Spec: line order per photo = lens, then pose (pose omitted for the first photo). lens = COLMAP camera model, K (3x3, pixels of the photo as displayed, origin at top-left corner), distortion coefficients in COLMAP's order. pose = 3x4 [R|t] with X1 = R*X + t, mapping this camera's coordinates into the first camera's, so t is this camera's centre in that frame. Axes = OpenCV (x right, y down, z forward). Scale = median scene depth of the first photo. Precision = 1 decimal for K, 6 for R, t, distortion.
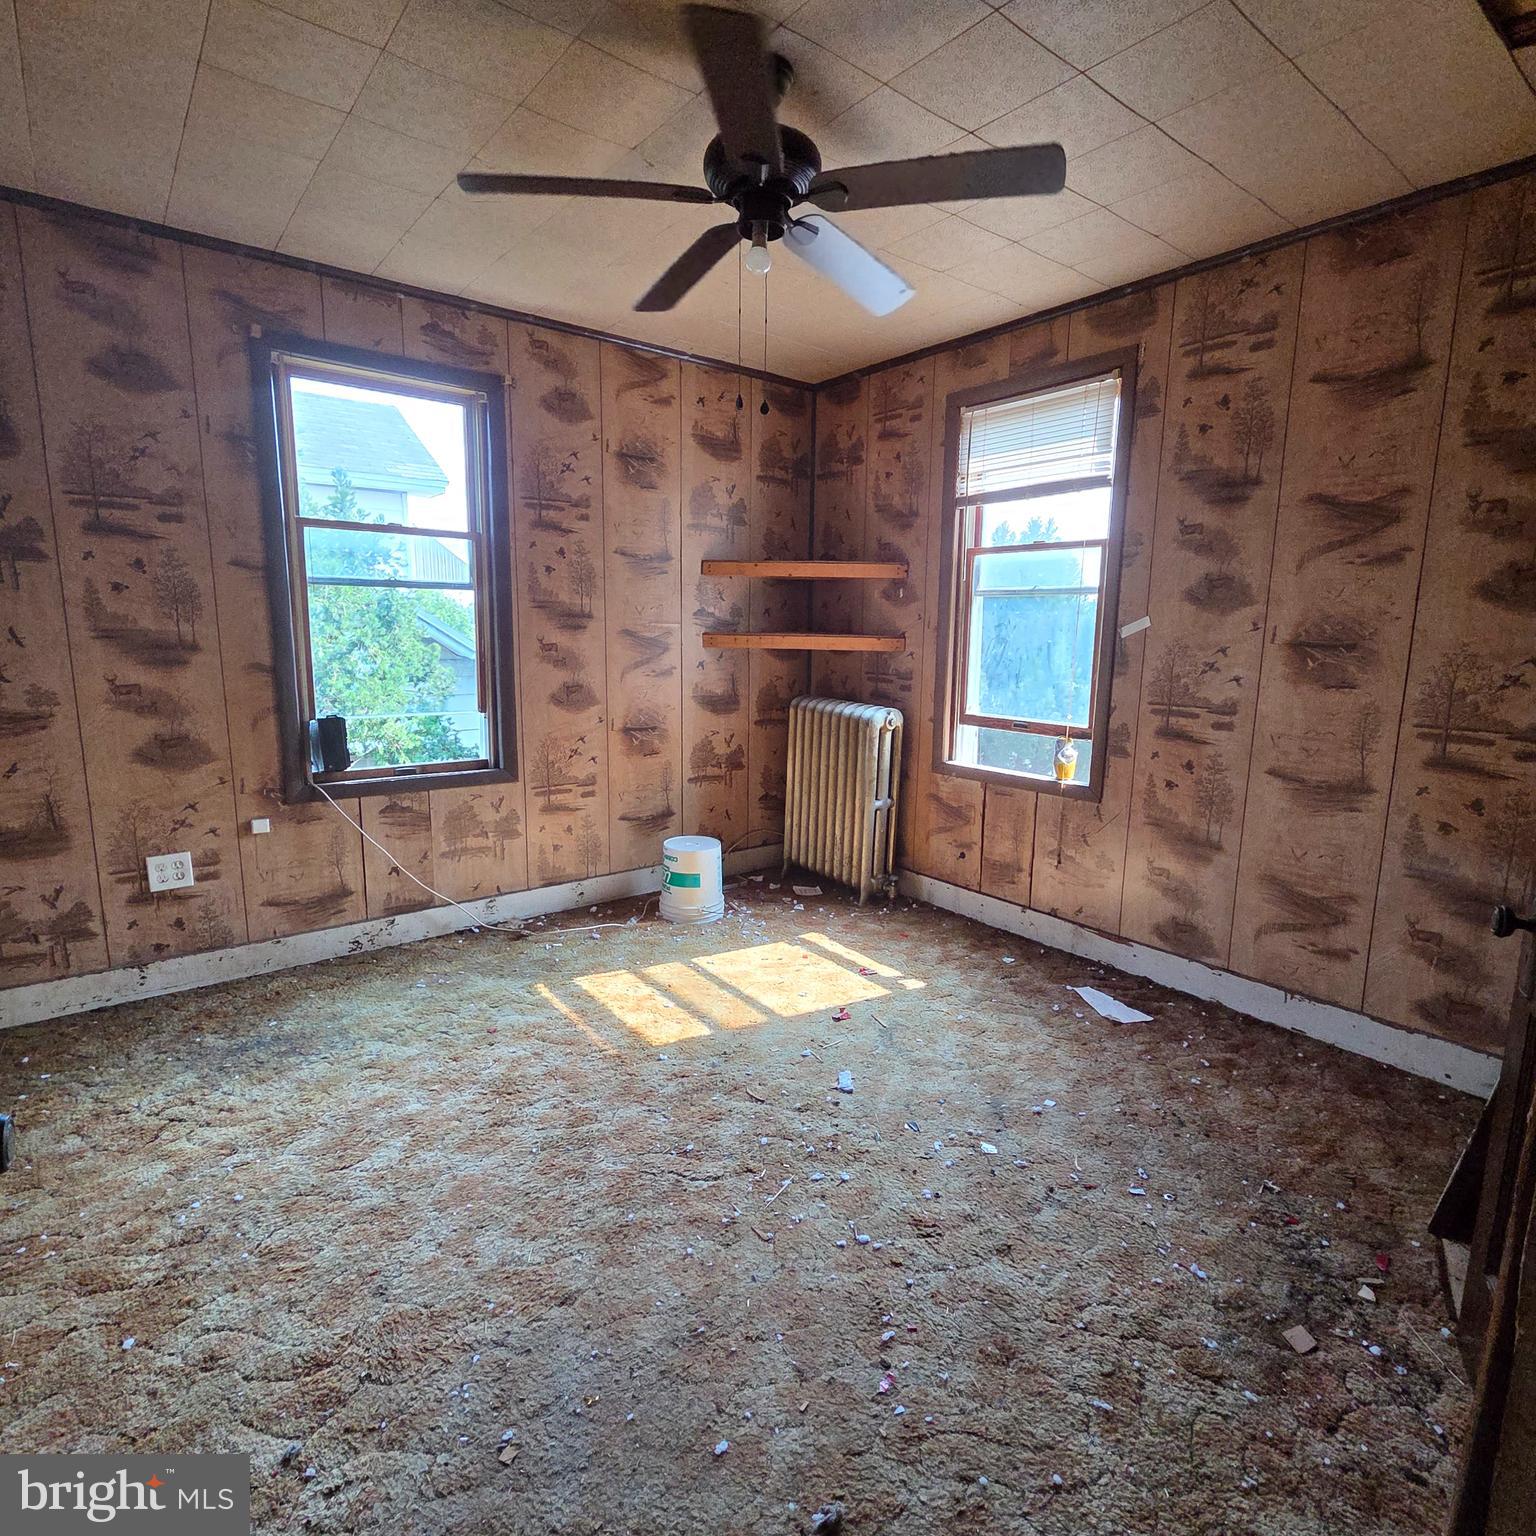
lens RADIAL K [[845.6, 0, 769.0], [0, 845.6, 767.3], [0, 0, 1]] dist [0.002975, -0.001927]
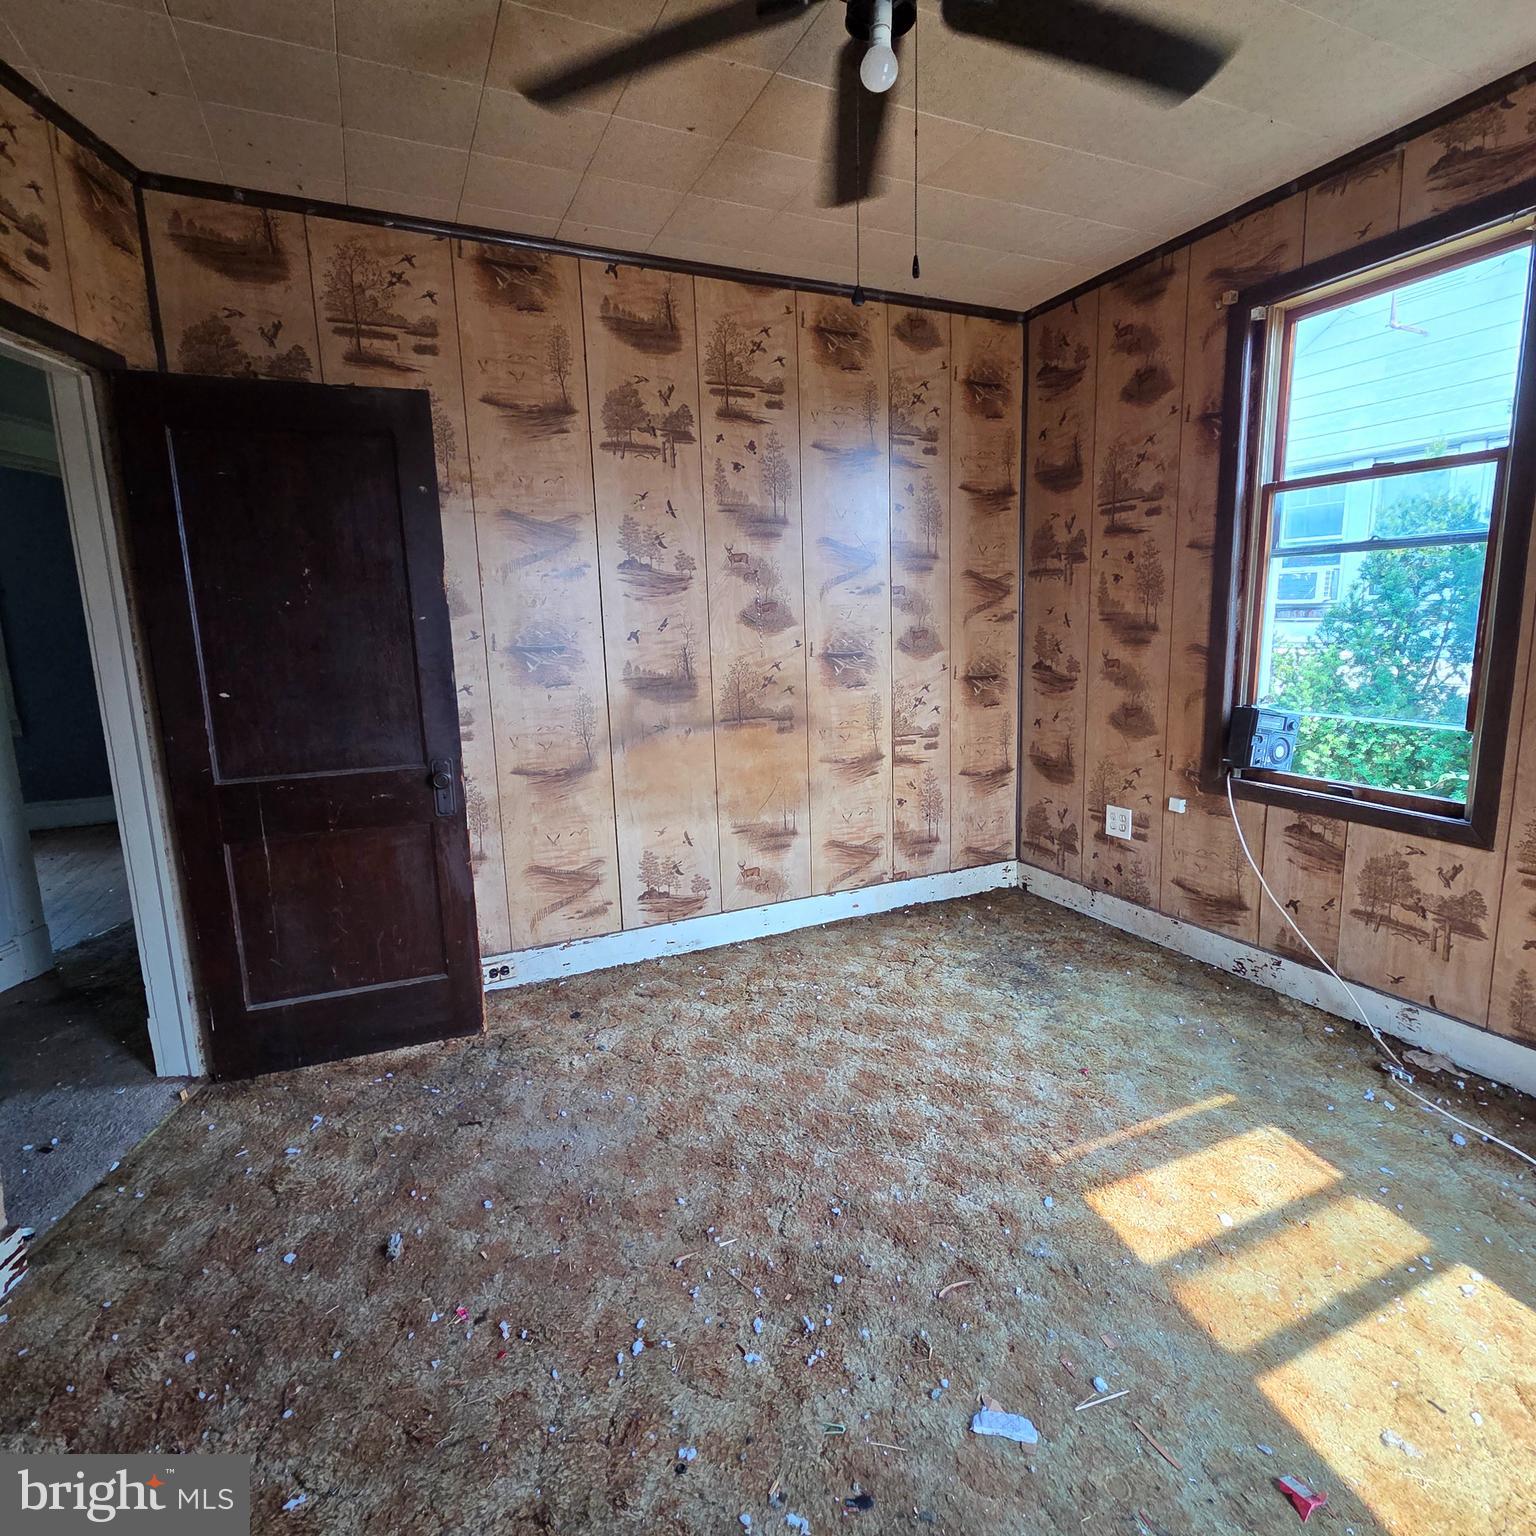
lens RADIAL K [[845.6, 0, 770.9], [0, 845.6, 765.8], [0, 0, 1]] dist [0.002975, -0.001927]
pose [[-0.237701, 0.158956, -0.958244, 0.488916], [-0.141343, 0.970358, 0.196027, -0.108275], [0.961000, 0.182037, -0.208188, 0.747554]]
